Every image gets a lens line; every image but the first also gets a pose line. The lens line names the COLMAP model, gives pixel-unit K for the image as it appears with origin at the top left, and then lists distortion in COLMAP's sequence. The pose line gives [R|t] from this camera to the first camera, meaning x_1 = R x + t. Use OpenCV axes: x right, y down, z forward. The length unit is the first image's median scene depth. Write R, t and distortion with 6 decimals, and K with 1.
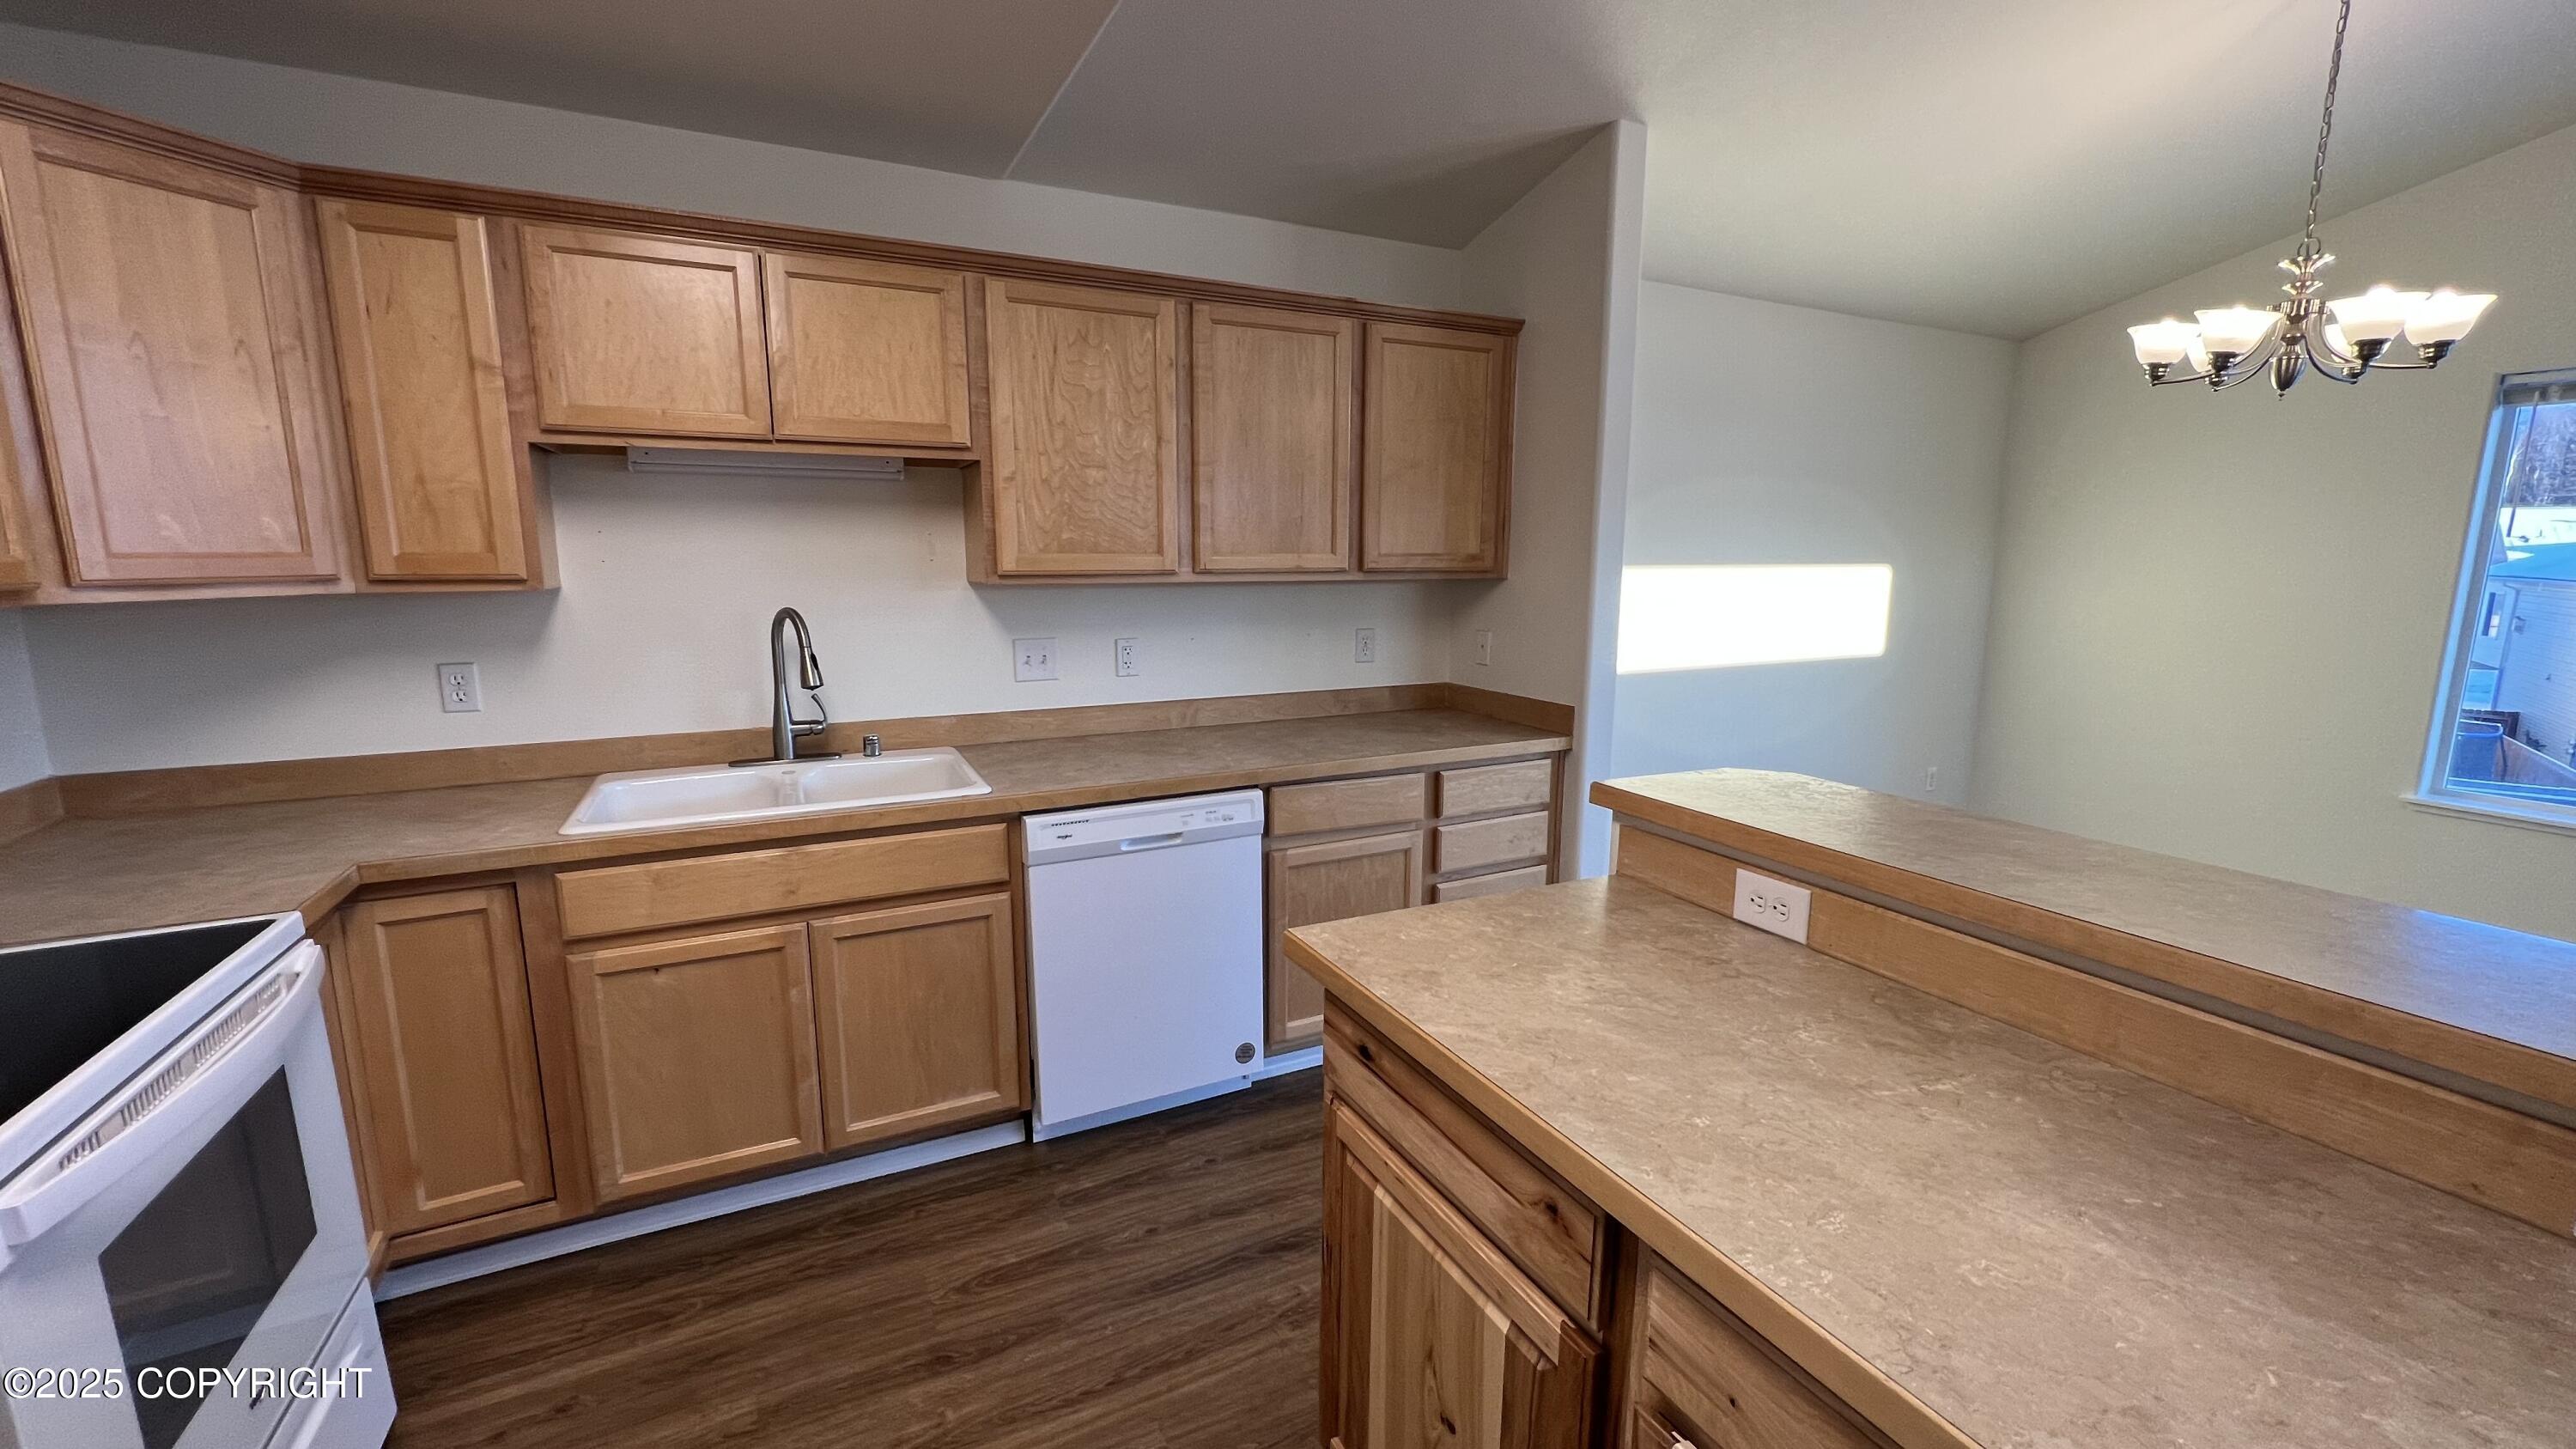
lens RADIAL K [[1025.9, 0, 1288.7], [0, 1025.9, 722.6], [0, 0, 1]] dist [-0.000779, 0.000159]
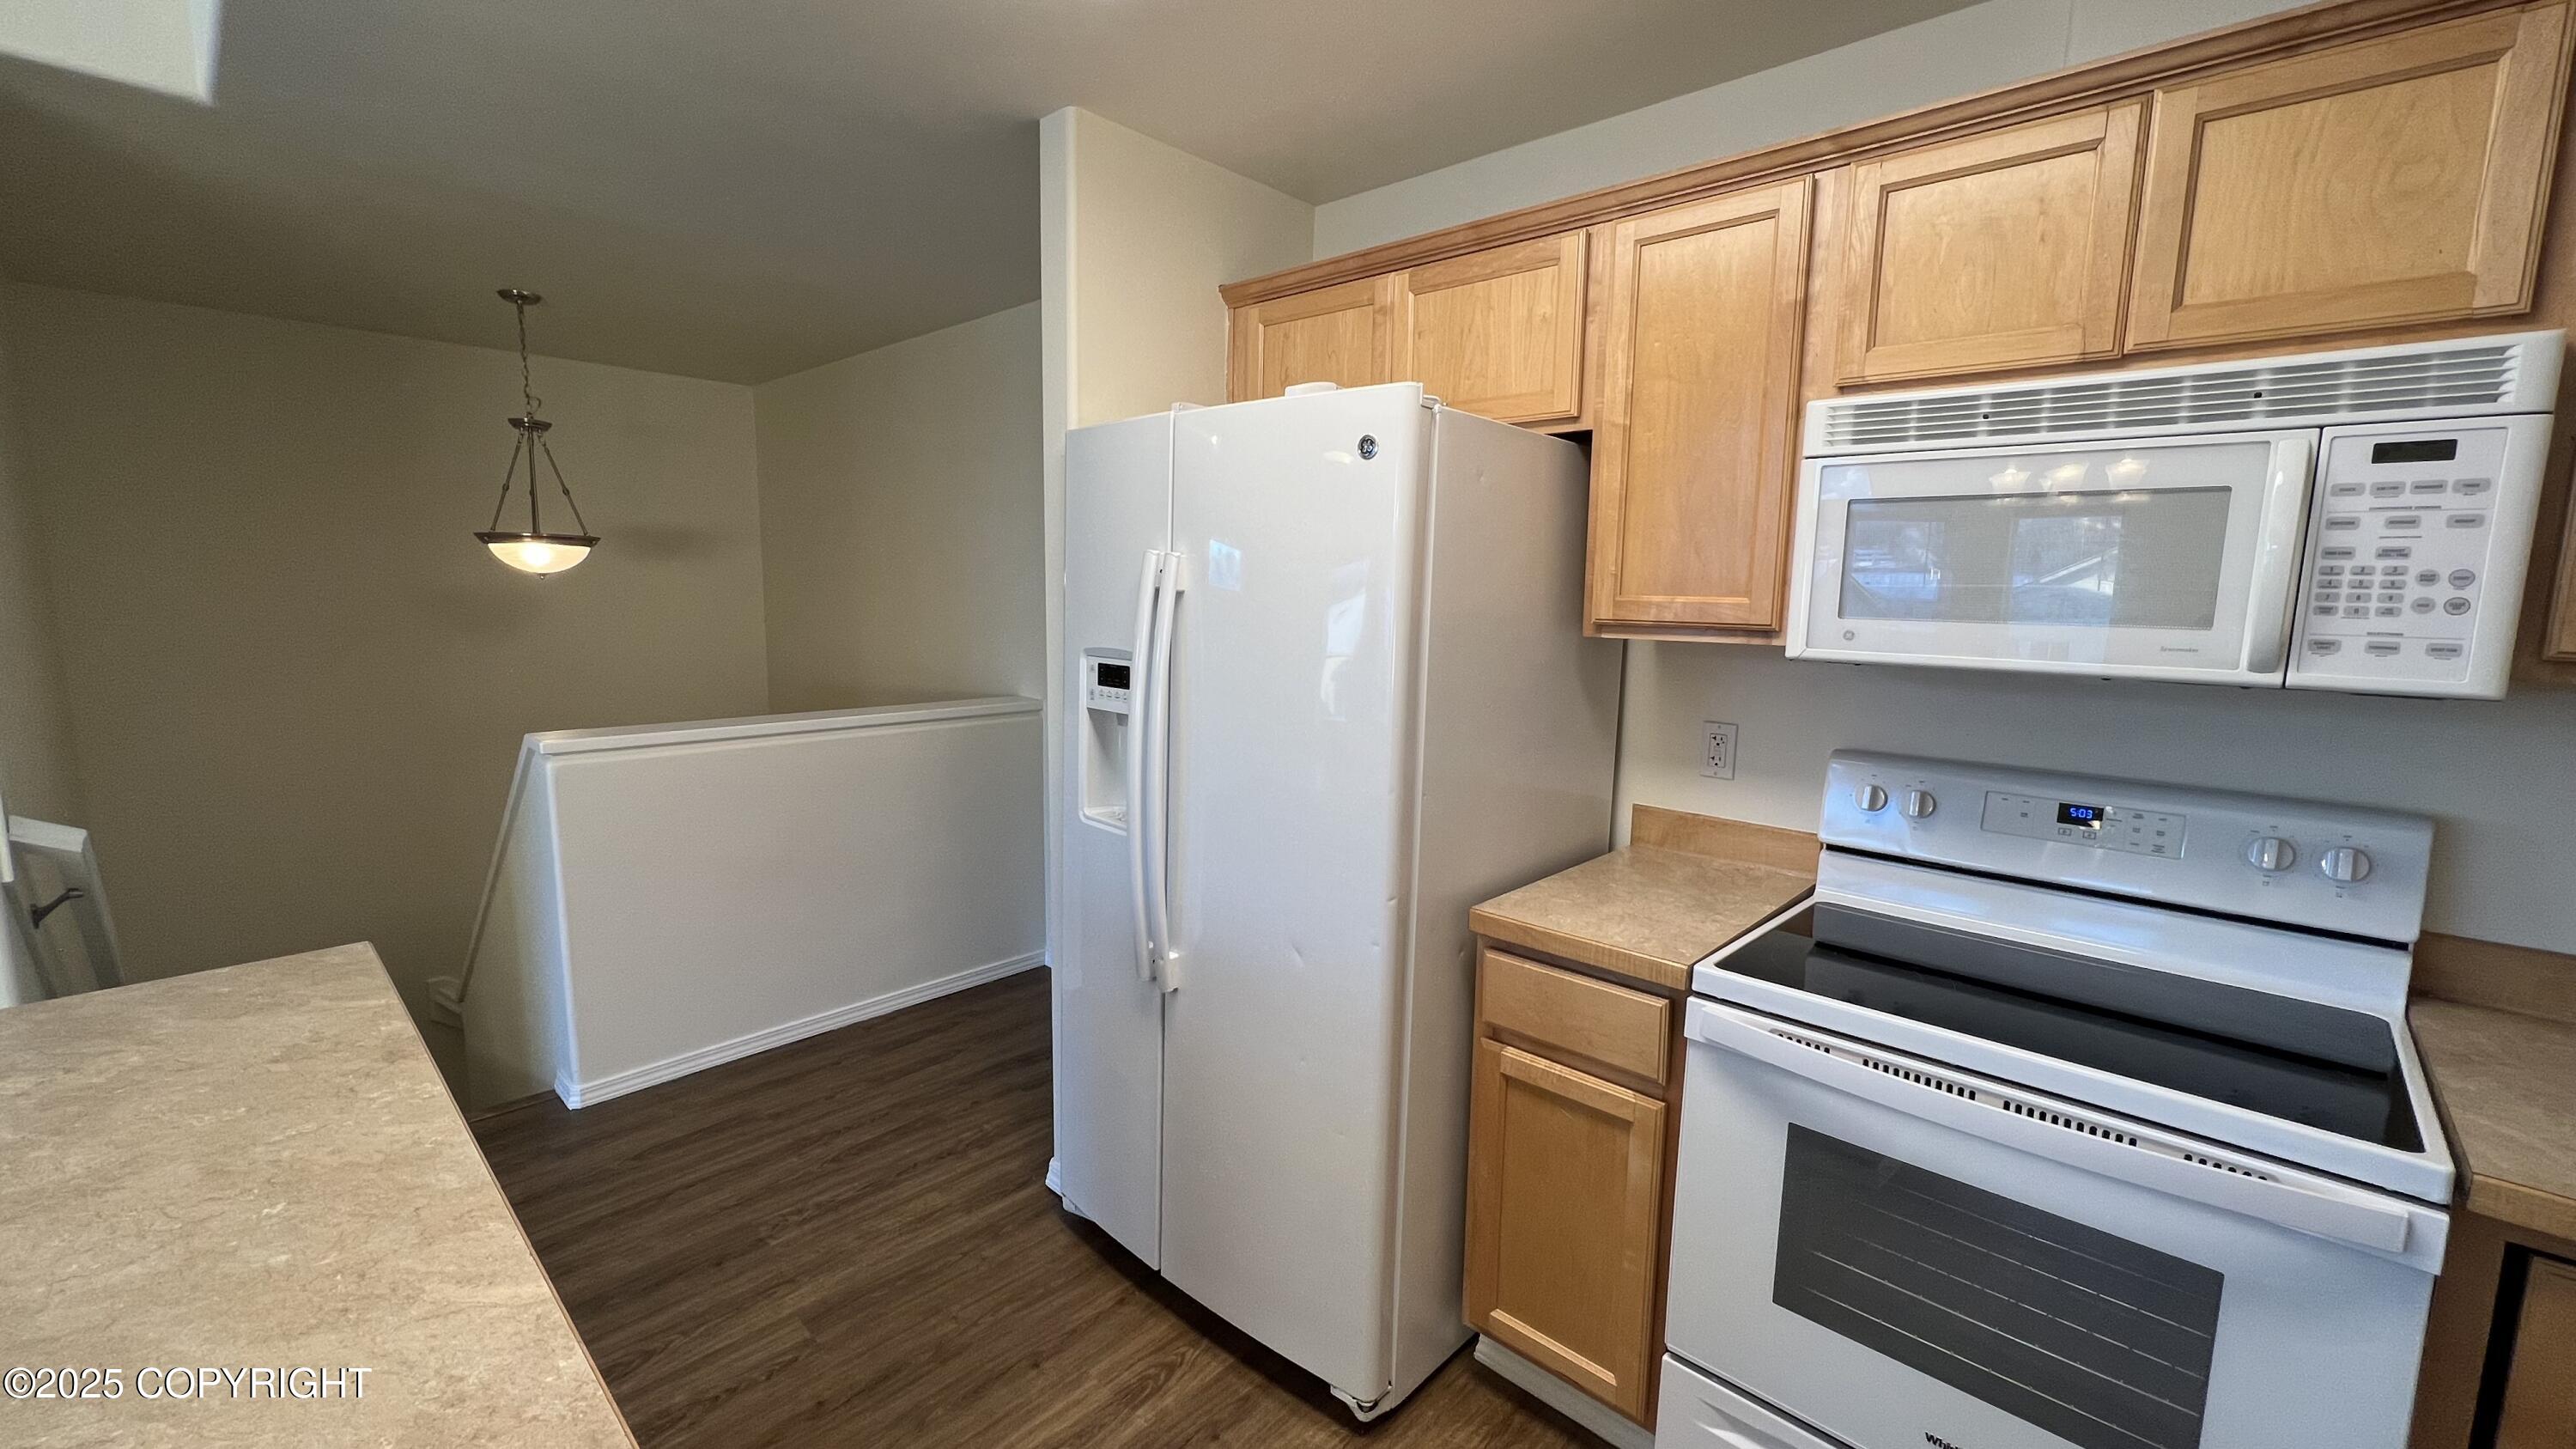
lens RADIAL K [[1033.3, 0, 1286.1], [0, 1033.3, 723.2], [0, 0, 1]] dist [-0.001800, 0.001147]
pose [[-0.937540, 0.029342, -0.346637, -0.047853], [-0.077240, 0.954007, 0.289664, -0.137163], [0.339193, 0.298346, -0.892153, 0.812763]]
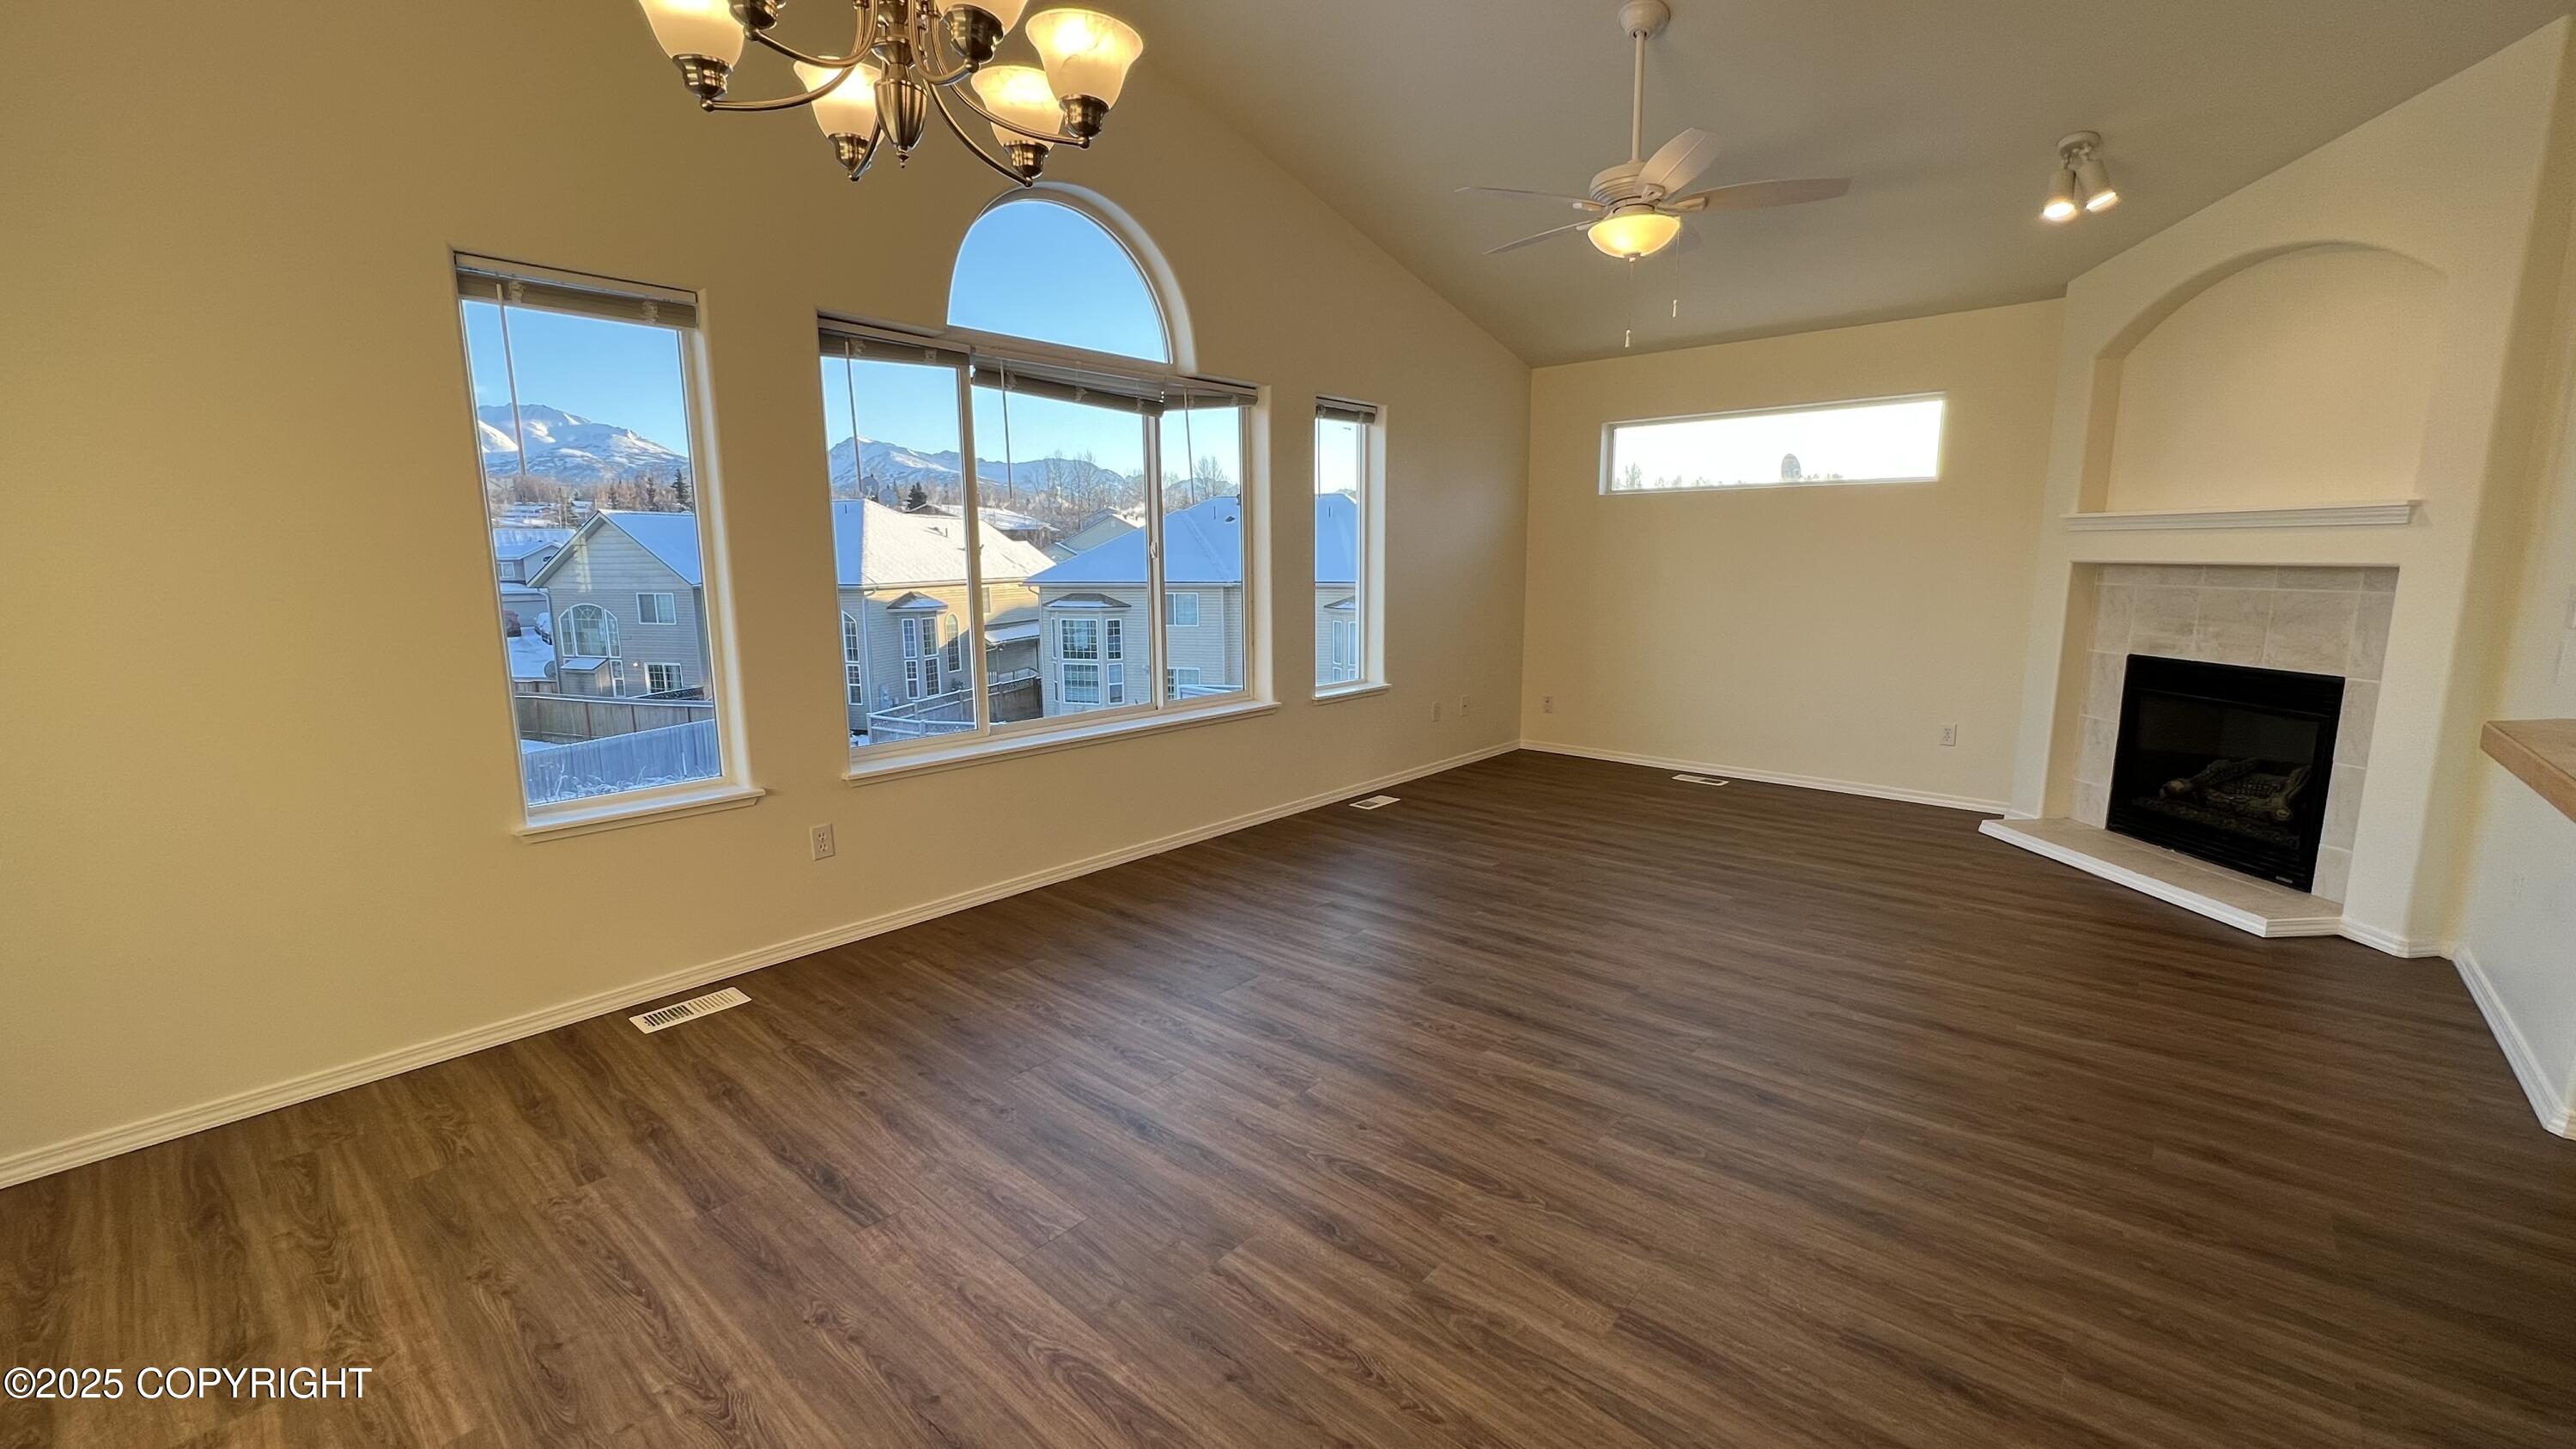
lens RADIAL K [[1033.3, 0, 1290.8], [0, 1033.3, 720.3], [0, 0, 1]] dist [-0.001800, 0.001147]
pose [[-0.365851, -0.150940, 0.918352, 0.344801], [0.161989, 0.961371, 0.222544, -0.122388], [-0.916467, 0.230181, -0.327268, 1.125580]]
